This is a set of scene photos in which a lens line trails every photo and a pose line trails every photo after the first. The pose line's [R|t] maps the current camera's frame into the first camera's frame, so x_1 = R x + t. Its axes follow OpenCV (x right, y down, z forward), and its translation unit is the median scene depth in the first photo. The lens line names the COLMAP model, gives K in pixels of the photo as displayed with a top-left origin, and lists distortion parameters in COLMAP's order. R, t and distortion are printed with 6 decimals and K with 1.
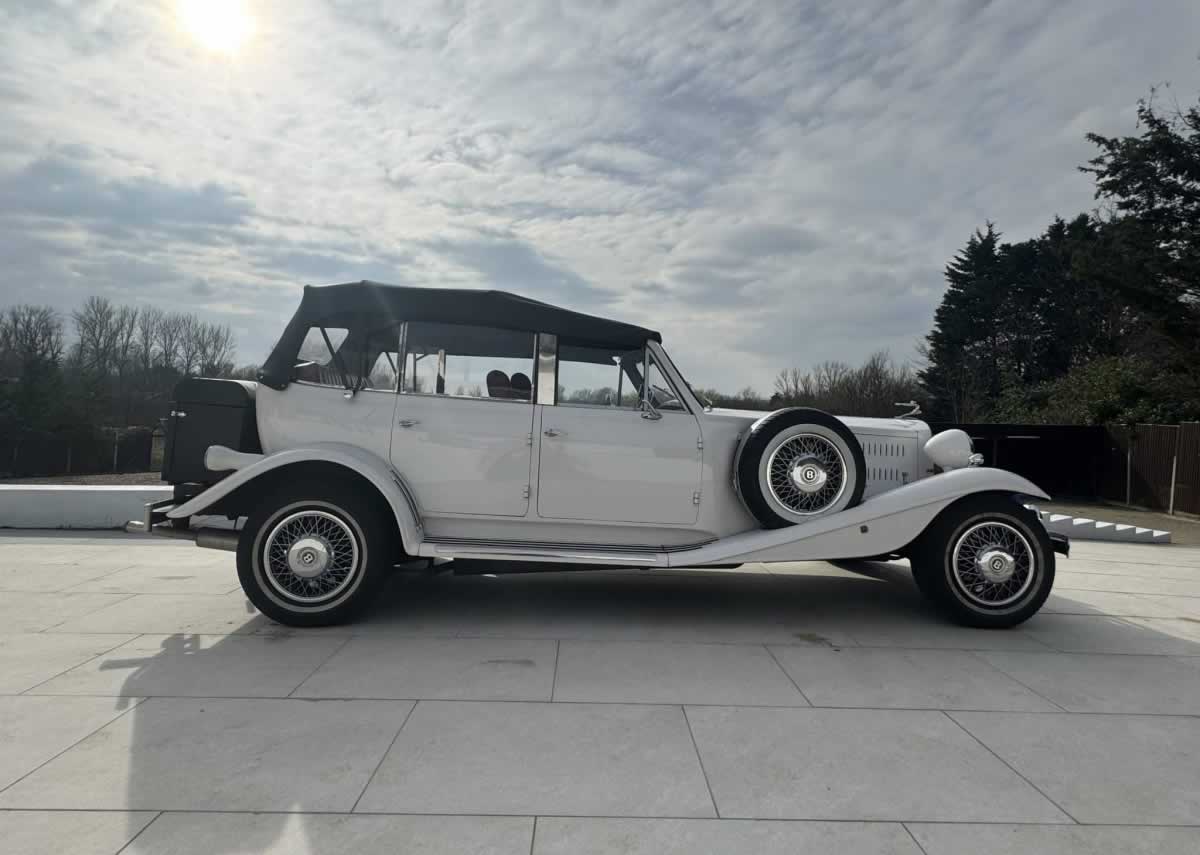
lens RADIAL K [[603.5, 0, 583.3], [0, 603.5, 422.2], [0, 0, 1]] dist [-0.002562, -0.000903]
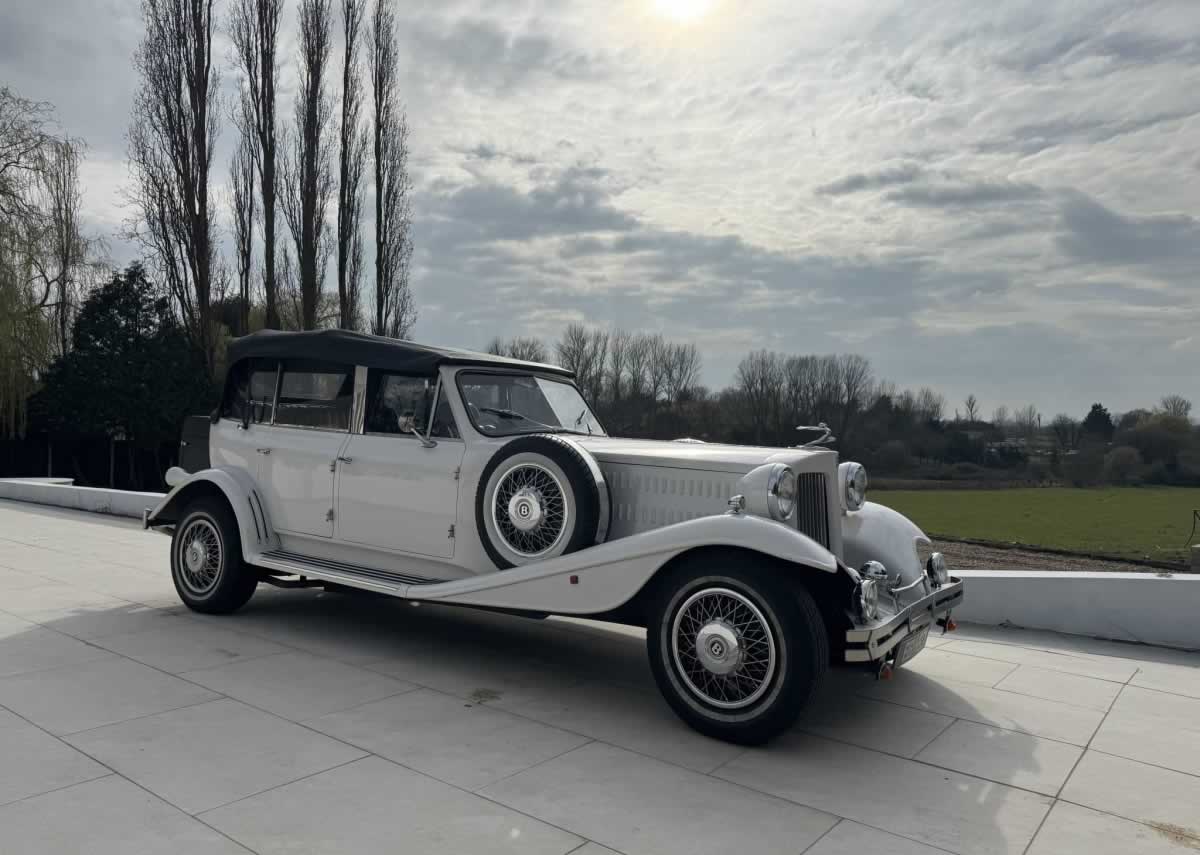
lens RADIAL K [[829.7, 0, 599.9], [0, 829.7, 412.4], [0, 0, 1]] dist [0.108436, -0.162744]
pose [[0.786557, -0.025471, -0.616992, 1.129910], [-0.009382, 0.998541, -0.053183, 0.007986], [0.617446, 0.047620, 0.785170, 0.104594]]
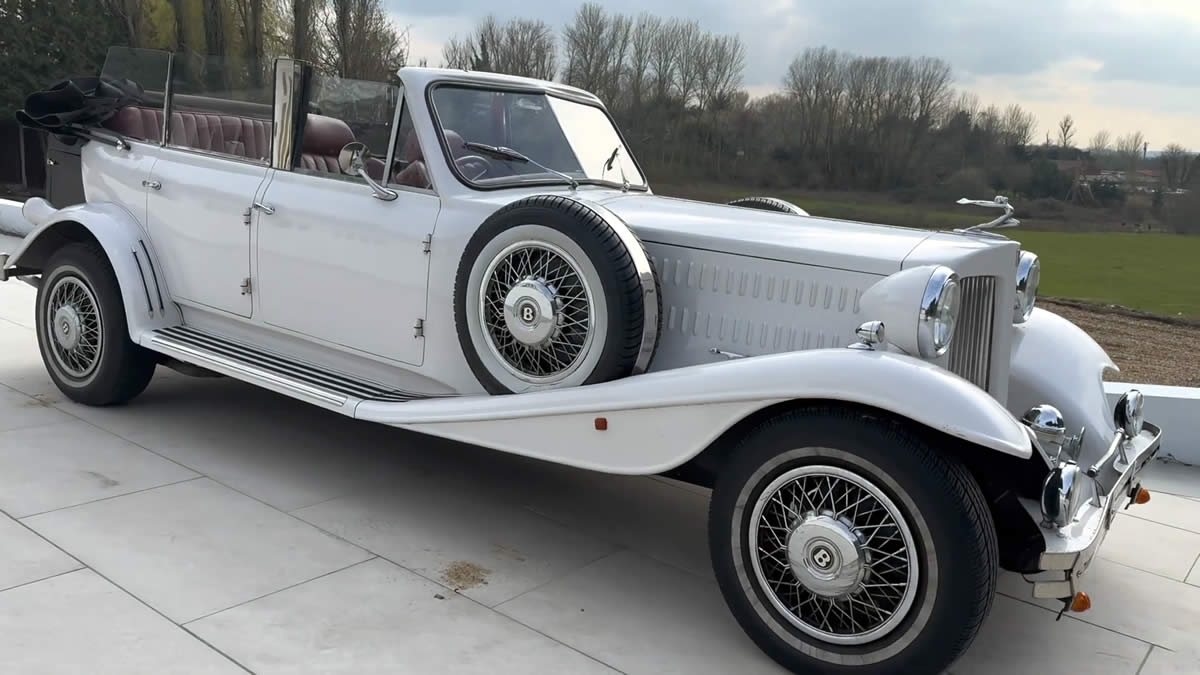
lens RADIAL K [[974.6, 0, 600.0], [0, 974.6, 337.5], [0, 0, 1]] dist [0.106543, -0.171206]
pose [[0.777467, 0.146236, -0.611686, 0.933054], [-0.054151, 0.984545, 0.166548, -0.044837], [0.626588, -0.096362, 0.773371, 0.301094]]
